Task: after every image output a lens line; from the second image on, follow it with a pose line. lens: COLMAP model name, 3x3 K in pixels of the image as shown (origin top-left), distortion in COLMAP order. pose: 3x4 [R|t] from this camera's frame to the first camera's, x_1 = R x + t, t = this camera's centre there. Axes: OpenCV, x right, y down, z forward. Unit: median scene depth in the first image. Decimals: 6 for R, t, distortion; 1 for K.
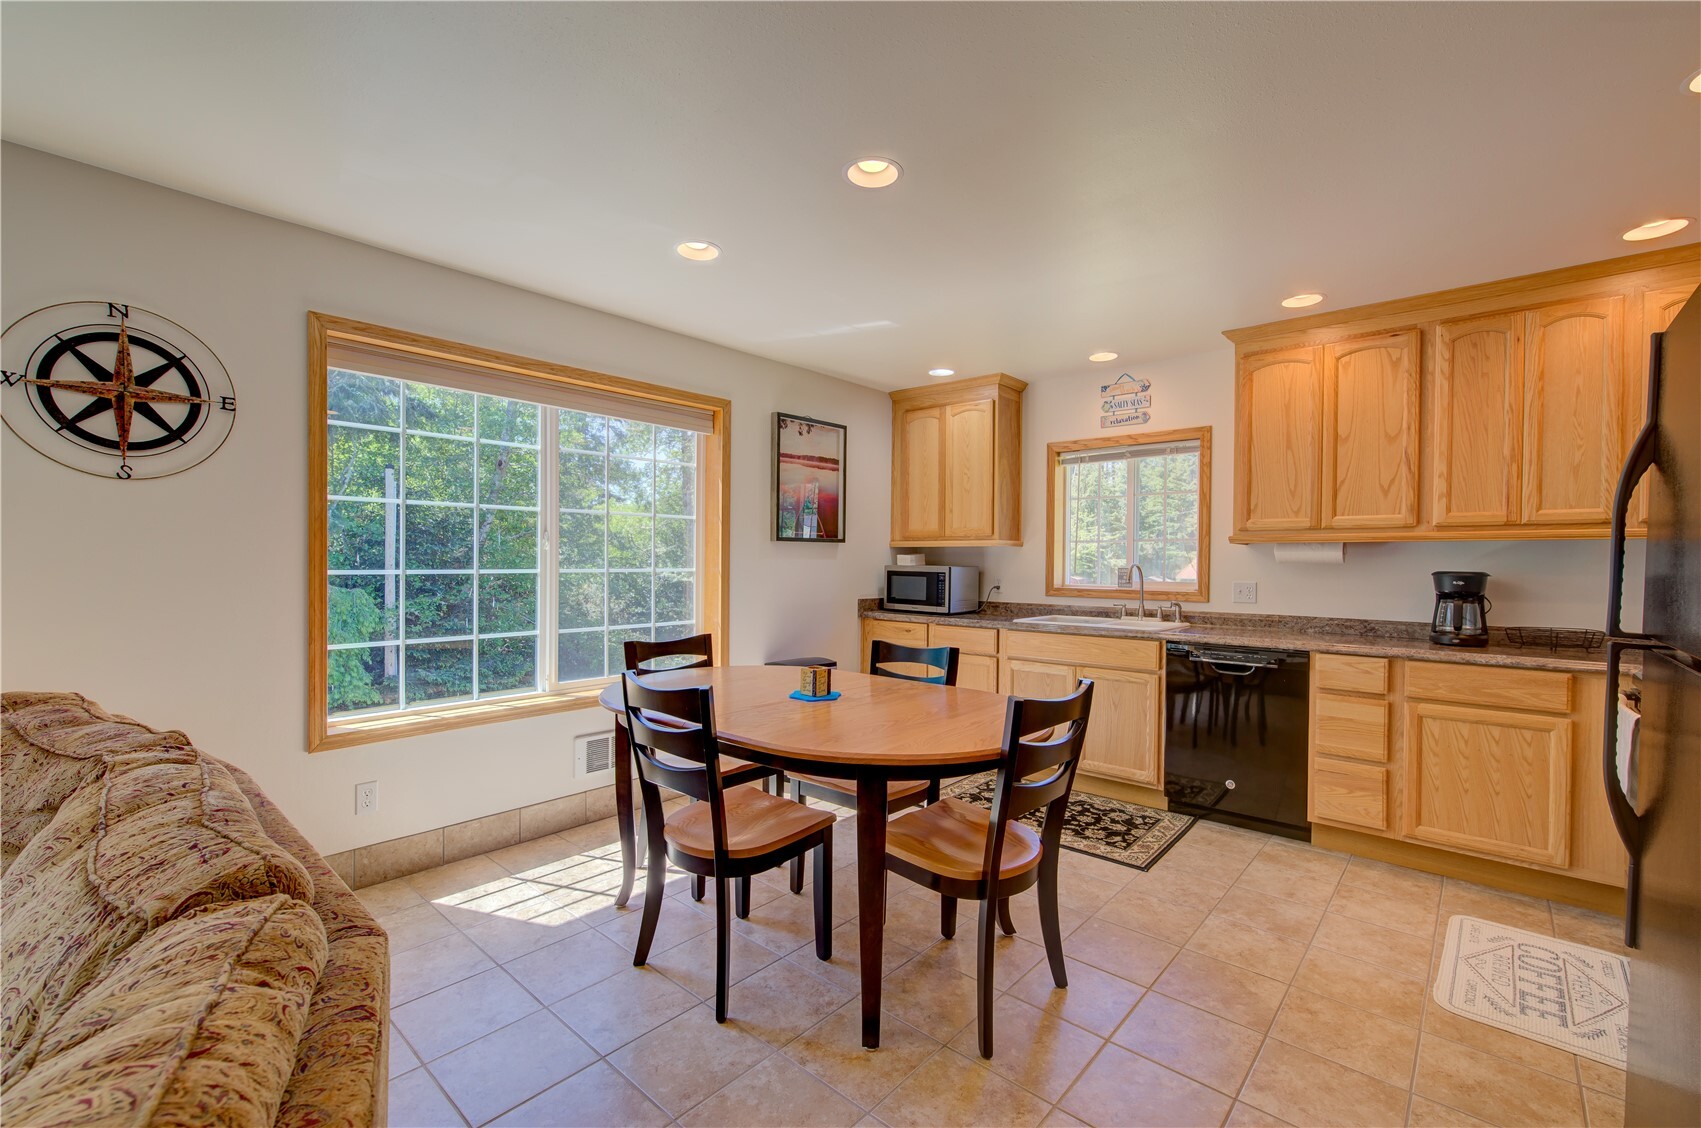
lens RADIAL K [[718.6, 0, 856.1], [0, 718.6, 570.0], [0, 0, 1]] dist [0.000281, 0.000836]
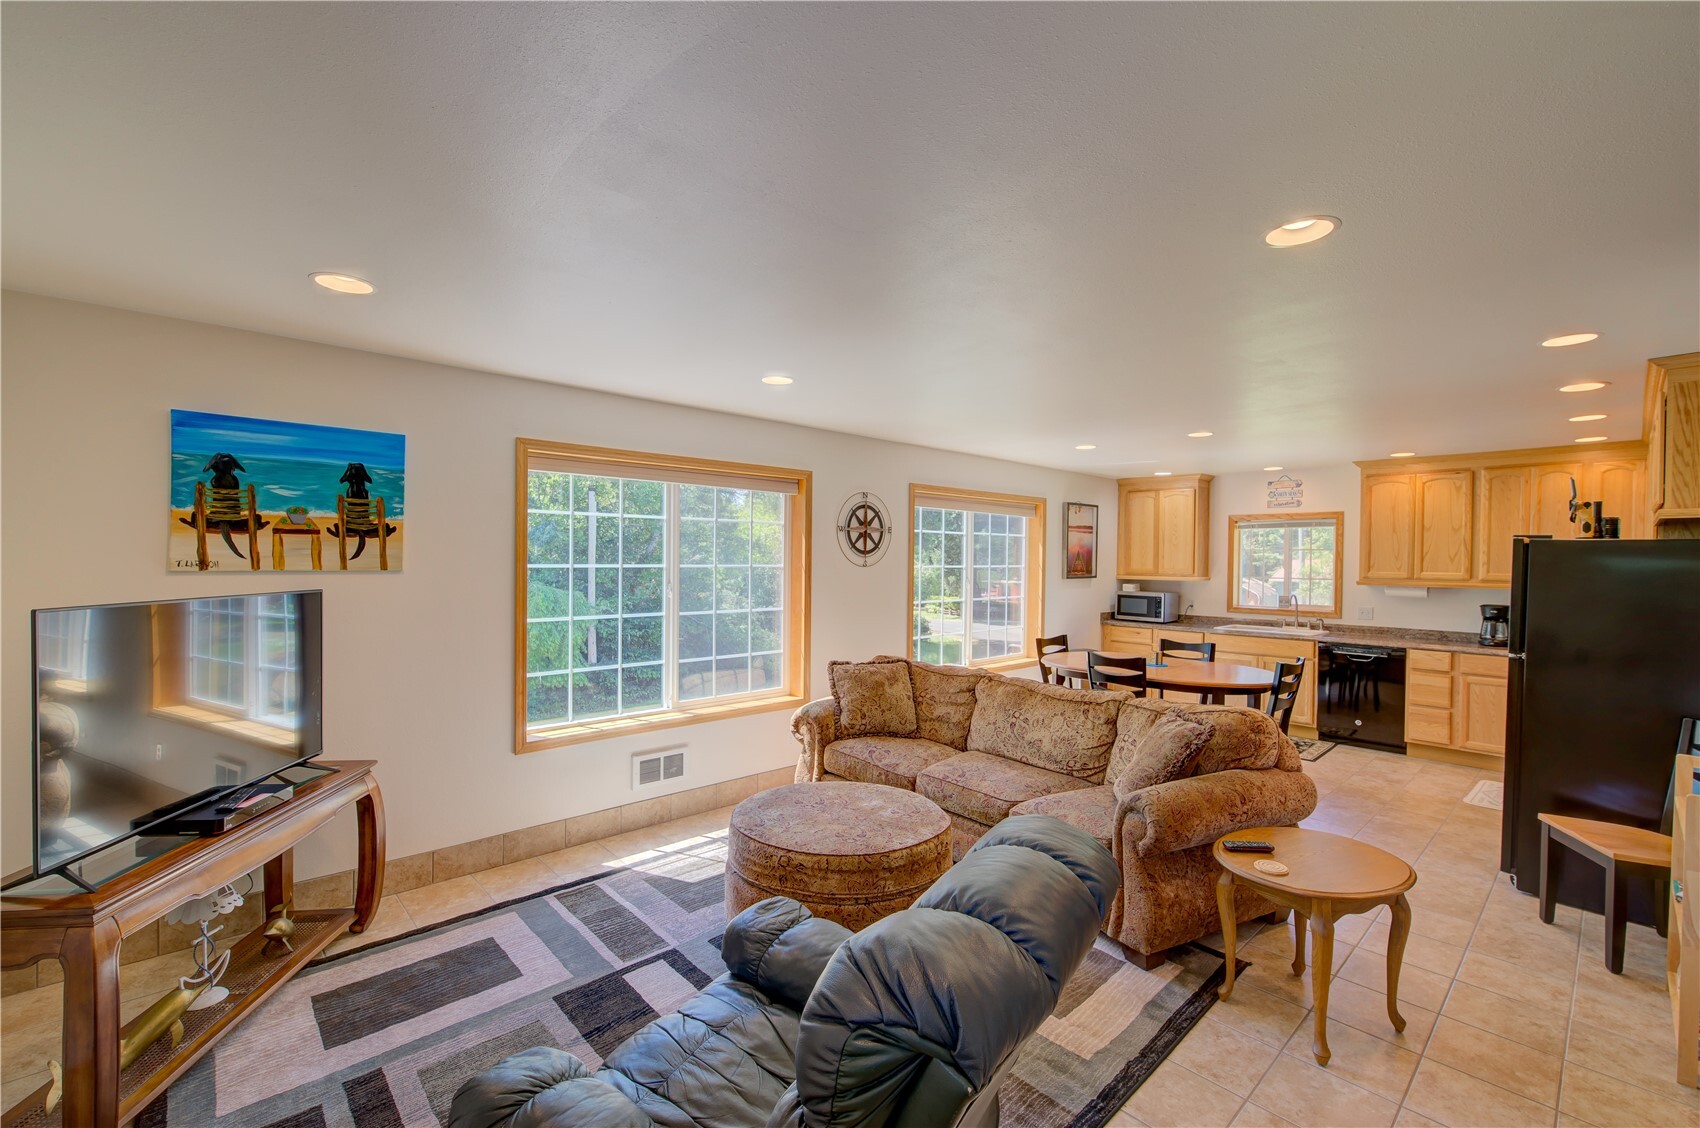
lens RADIAL K [[710.5, 0, 854.7], [0, 710.5, 570.0], [0, 0, 1]] dist [-0.000817, -0.000164]
pose [[0.994766, 0.003240, -0.102127, -0.547106], [-0.003066, 0.999994, 0.001862, -0.079783], [0.102133, -0.001540, 0.994770, -0.885267]]
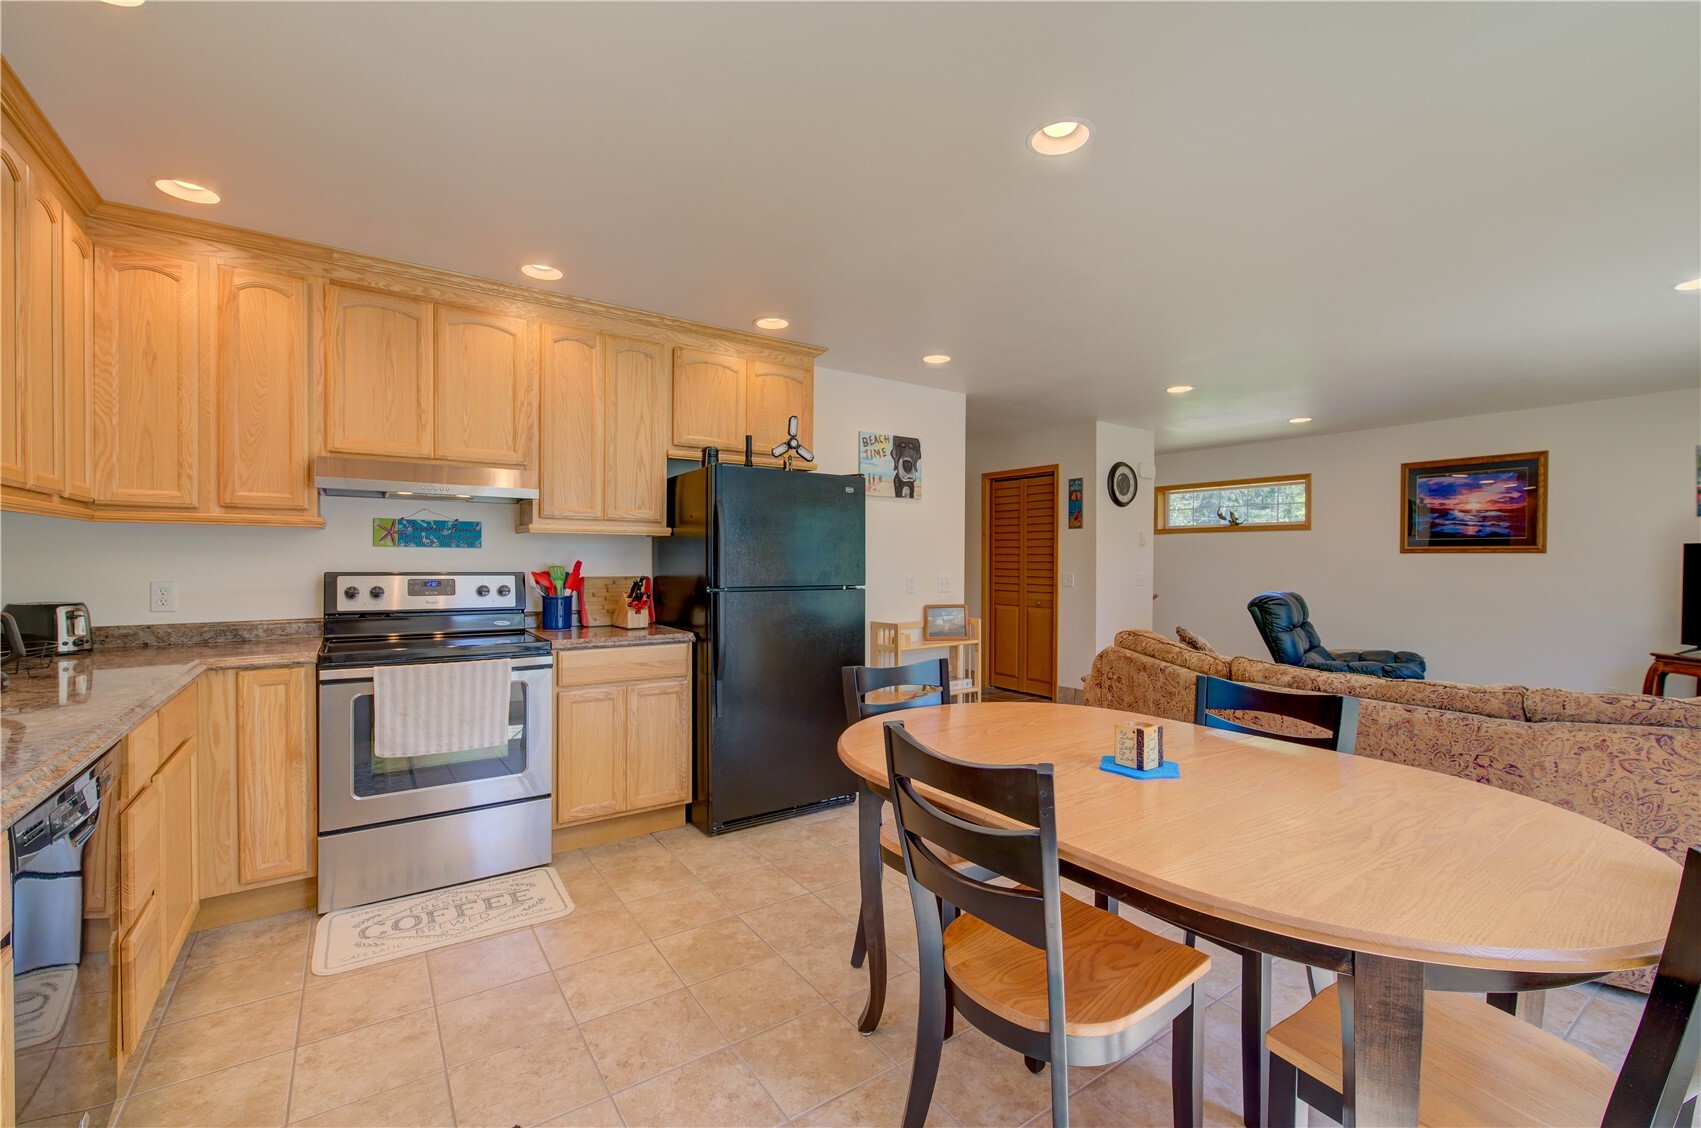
lens RADIAL K [[718.6, 0, 856.1], [0, 718.6, 570.0], [0, 0, 1]] dist [0.000281, 0.000836]
pose [[-0.972080, -0.017602, 0.233990, 0.033648], [-0.011852, 0.999593, 0.025957, -0.014951], [-0.234352, 0.022459, -0.971892, 1.291324]]
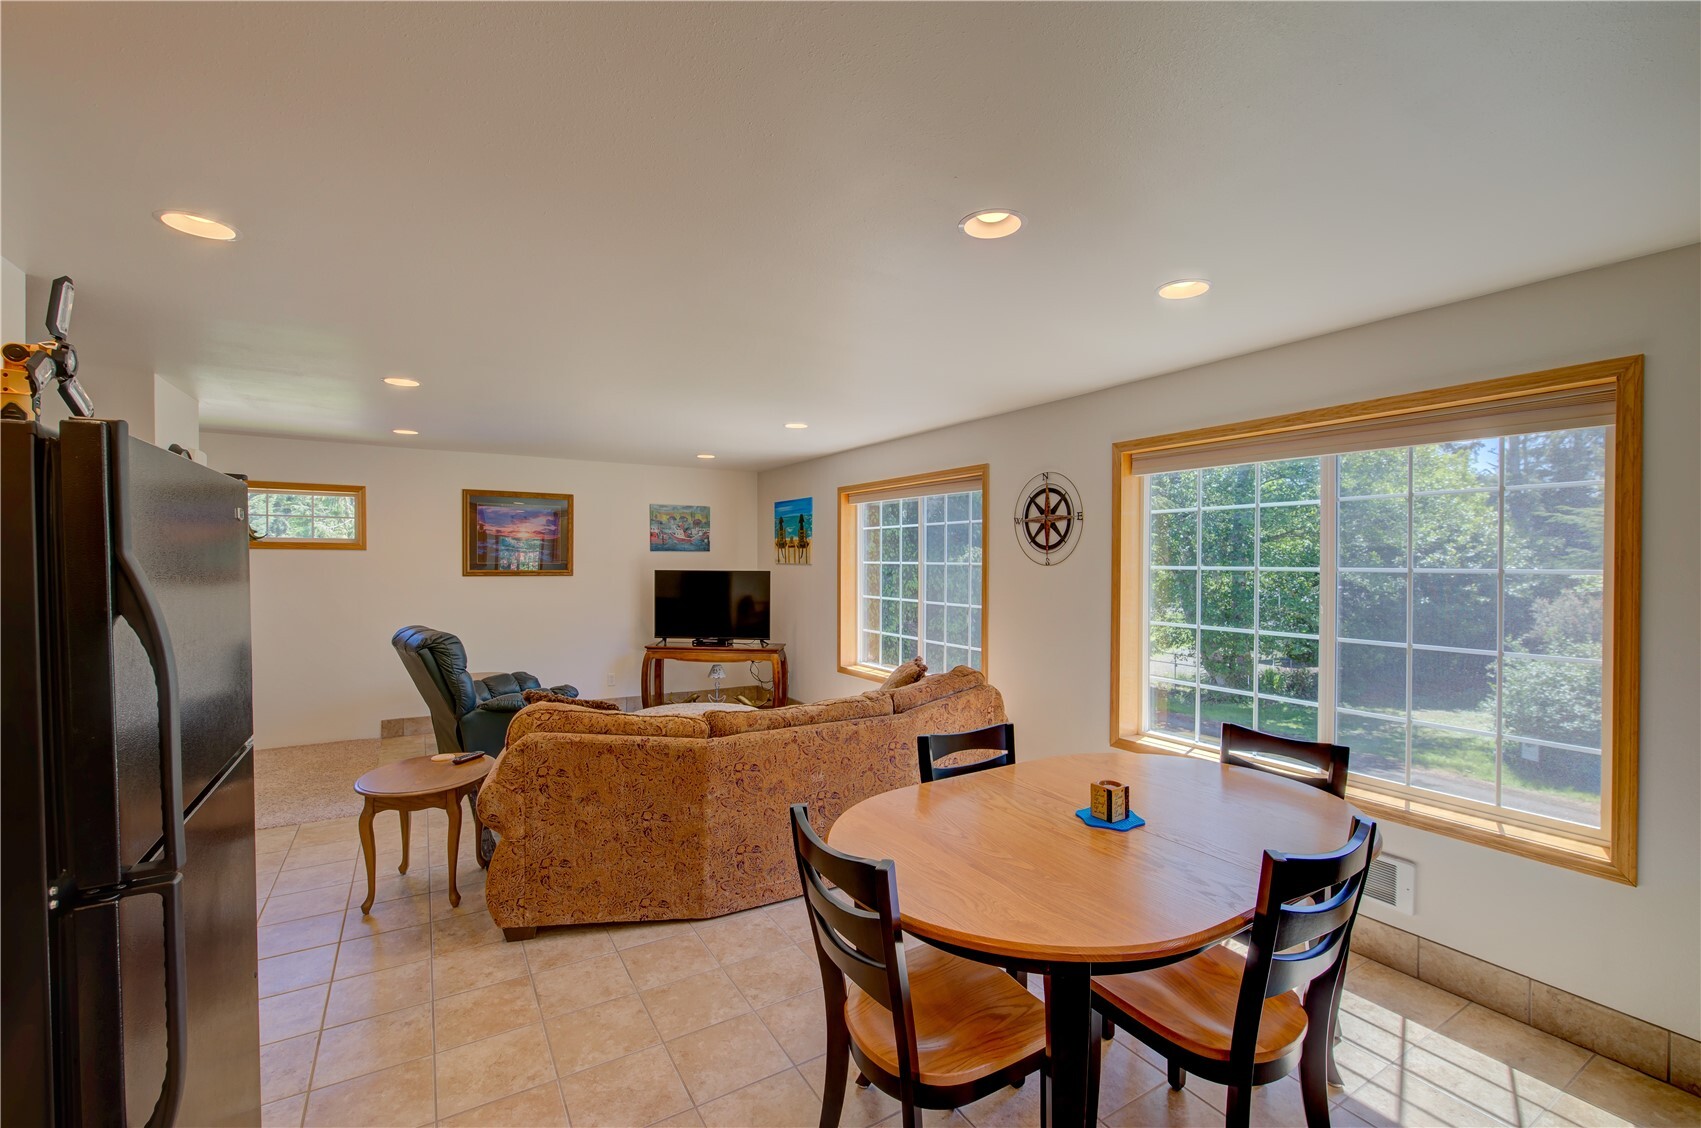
lens RADIAL K [[718.6, 0, 856.1], [0, 718.6, 570.0], [0, 0, 1]] dist [0.000281, 0.000836]
pose [[-0.283706, 0.005142, -0.958898, 0.616188], [-0.020281, 0.999730, 0.011361, -0.084161], [0.958697, 0.022670, -0.283525, 0.708958]]
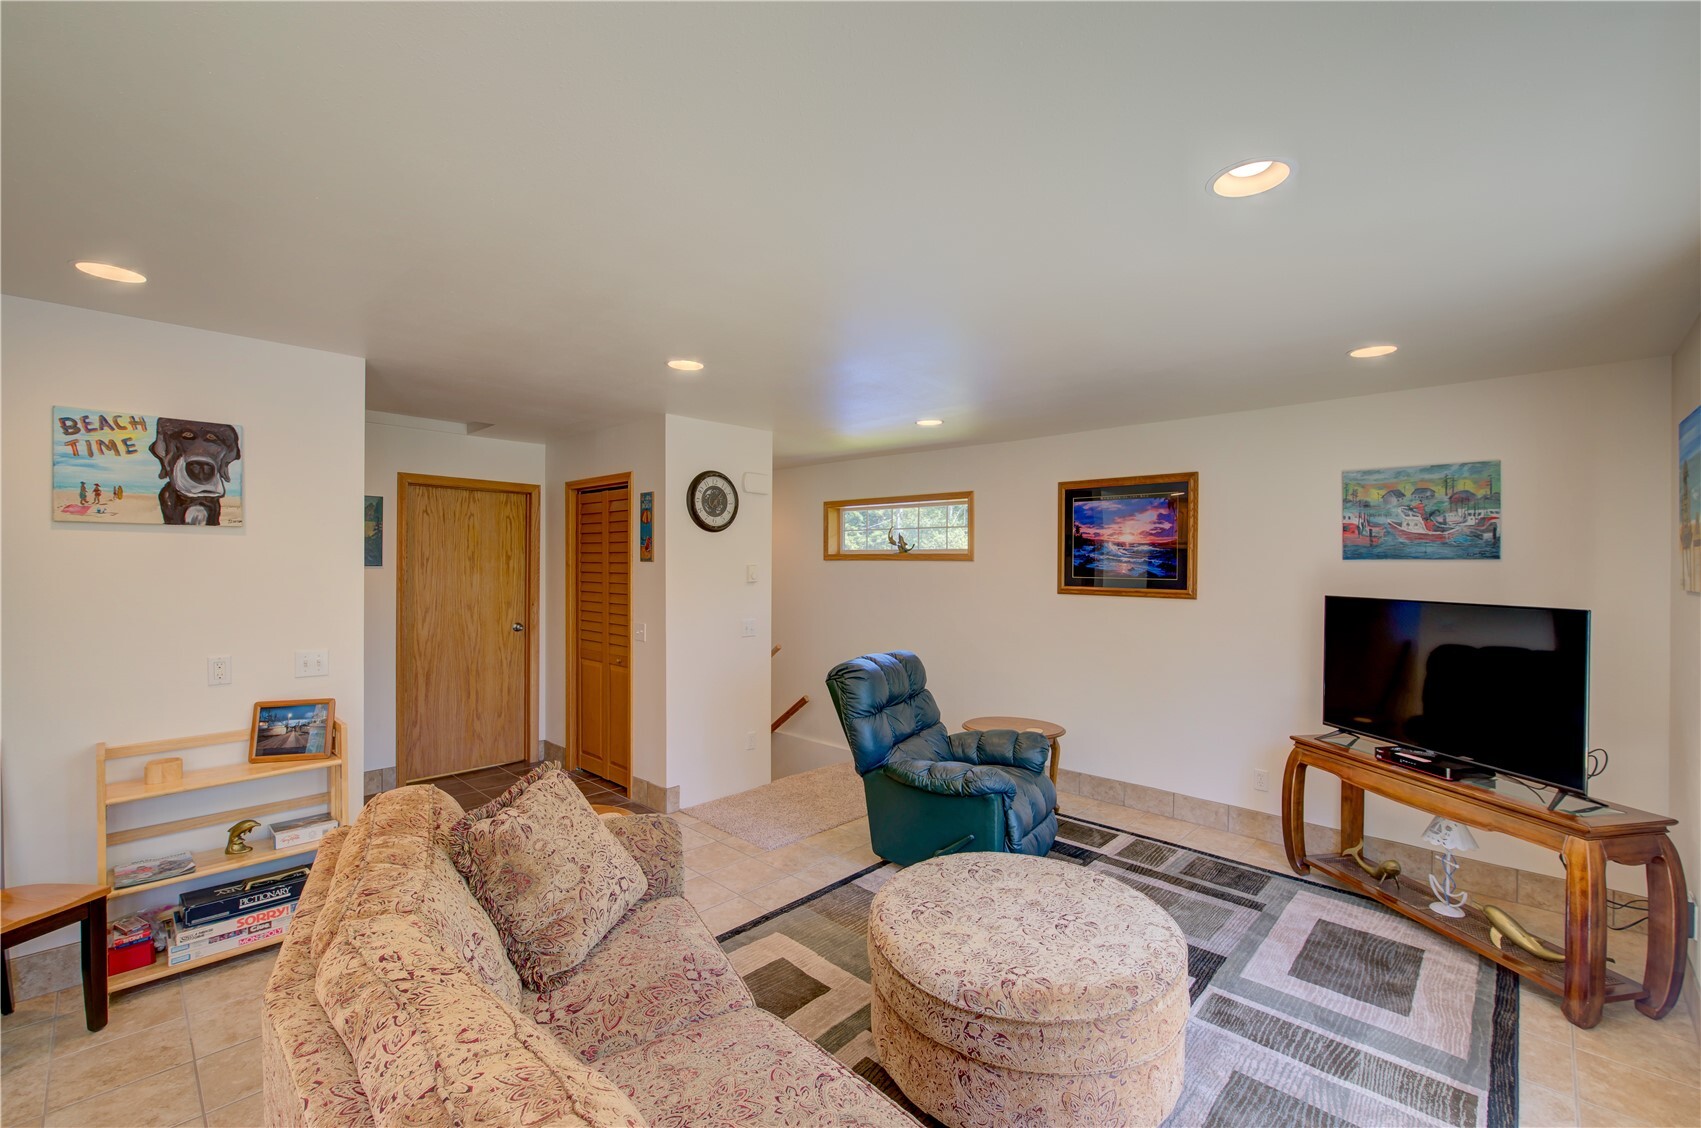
lens RADIAL K [[718.6, 0, 856.1], [0, 718.6, 570.0], [0, 0, 1]] dist [0.000281, 0.000836]
pose [[-0.998955, -0.016692, 0.042549, -0.527386], [-0.015722, 0.999611, 0.023035, -0.101416], [-0.042917, 0.022342, -0.998829, 0.682644]]
